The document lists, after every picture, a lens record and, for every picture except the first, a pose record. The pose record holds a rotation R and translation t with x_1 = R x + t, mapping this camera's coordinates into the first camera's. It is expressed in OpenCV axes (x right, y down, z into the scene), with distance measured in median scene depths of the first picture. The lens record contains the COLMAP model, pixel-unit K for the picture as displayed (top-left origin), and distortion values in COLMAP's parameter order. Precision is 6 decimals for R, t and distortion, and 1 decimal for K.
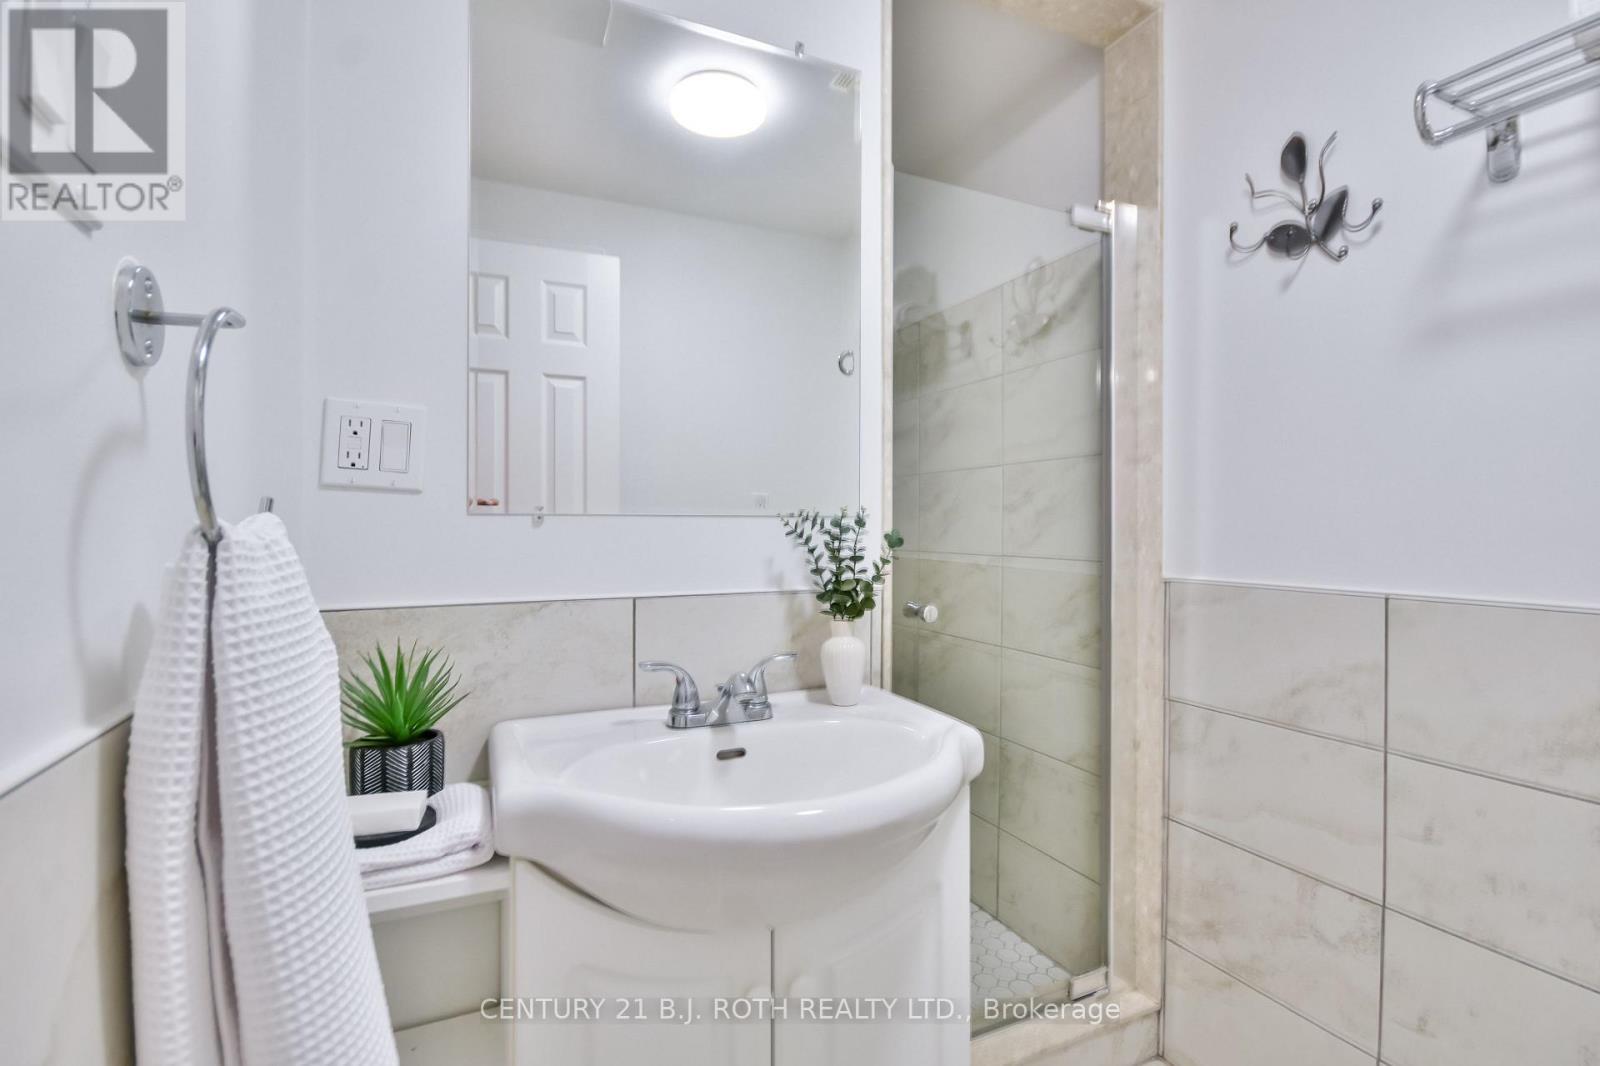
lens RADIAL K [[734.9, 0, 801.9], [0, 734.9, 524.9], [0, 0, 1]] dist [0.013830, -0.012539]
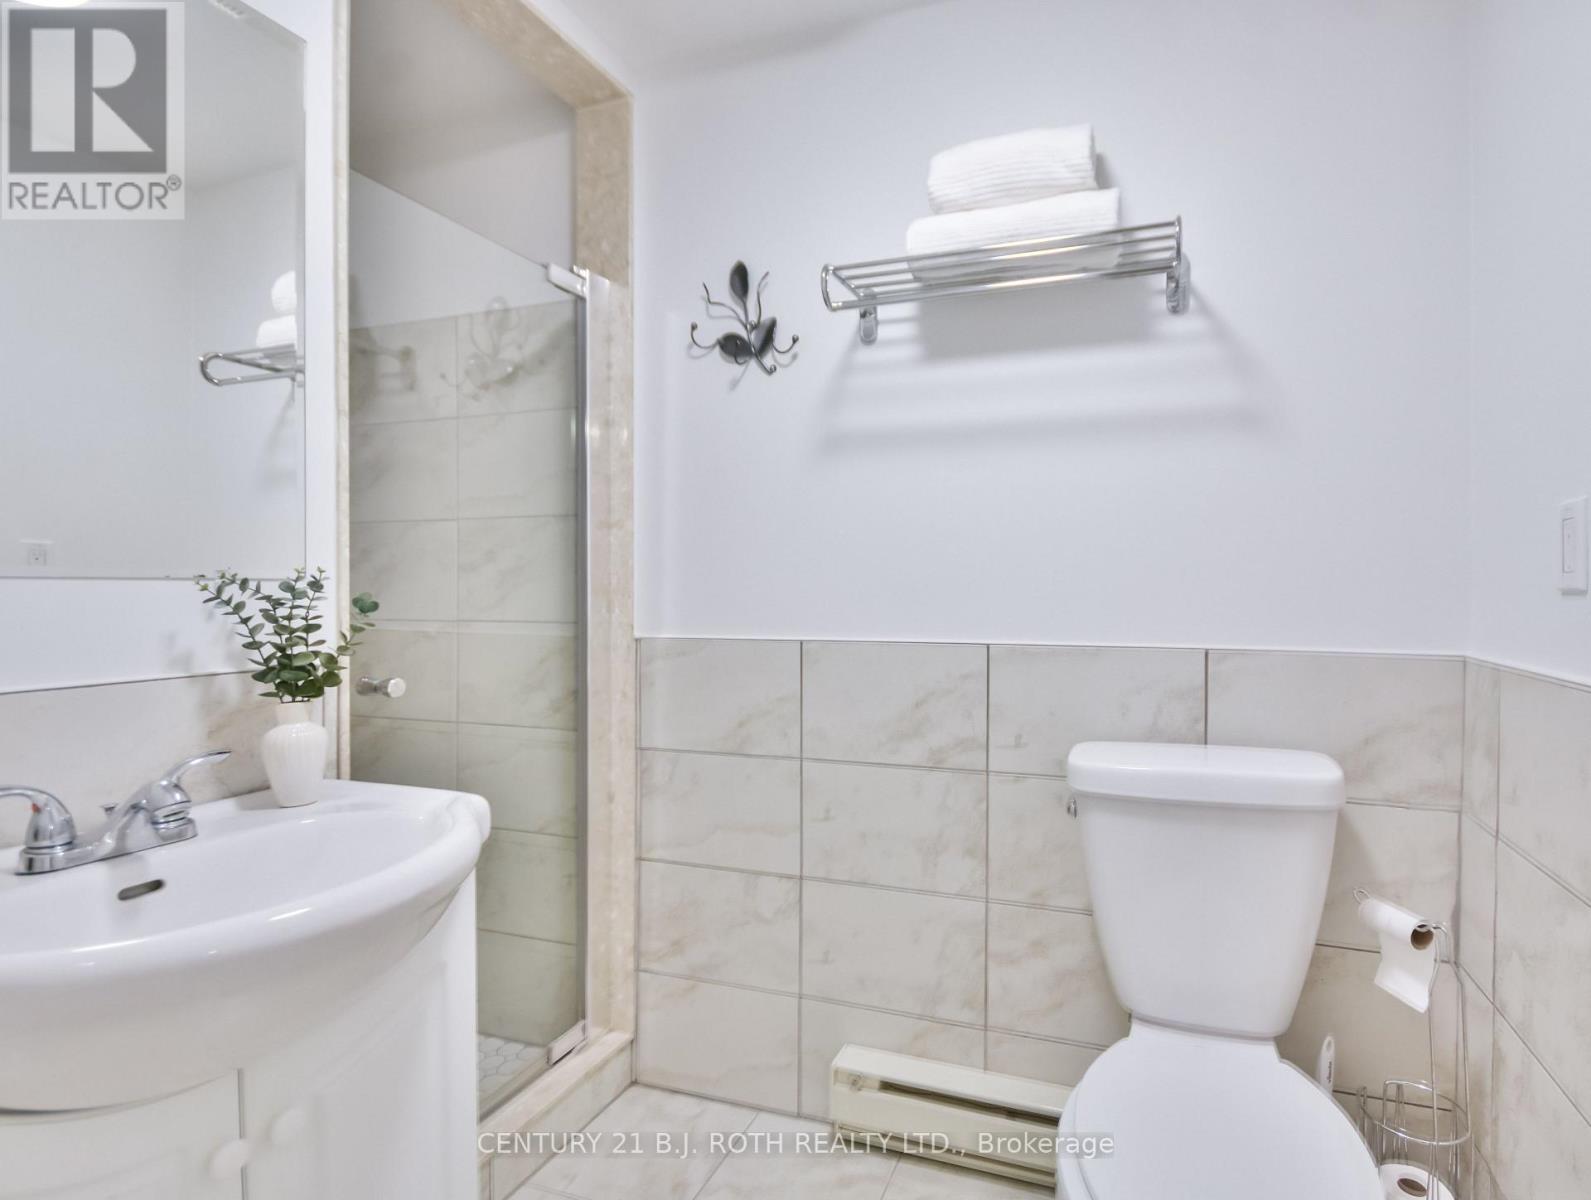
lens RADIAL K [[1064.6, 0, 795.5], [0, 1064.6, 600.0], [0, 0, 1]] dist [0.064475, 0.000519]
pose [[0.756593, -0.013876, 0.653739, -0.332807], [0.001075, 0.999800, 0.019976, -0.011598], [-0.653886, -0.014411, 0.756456, -0.311671]]
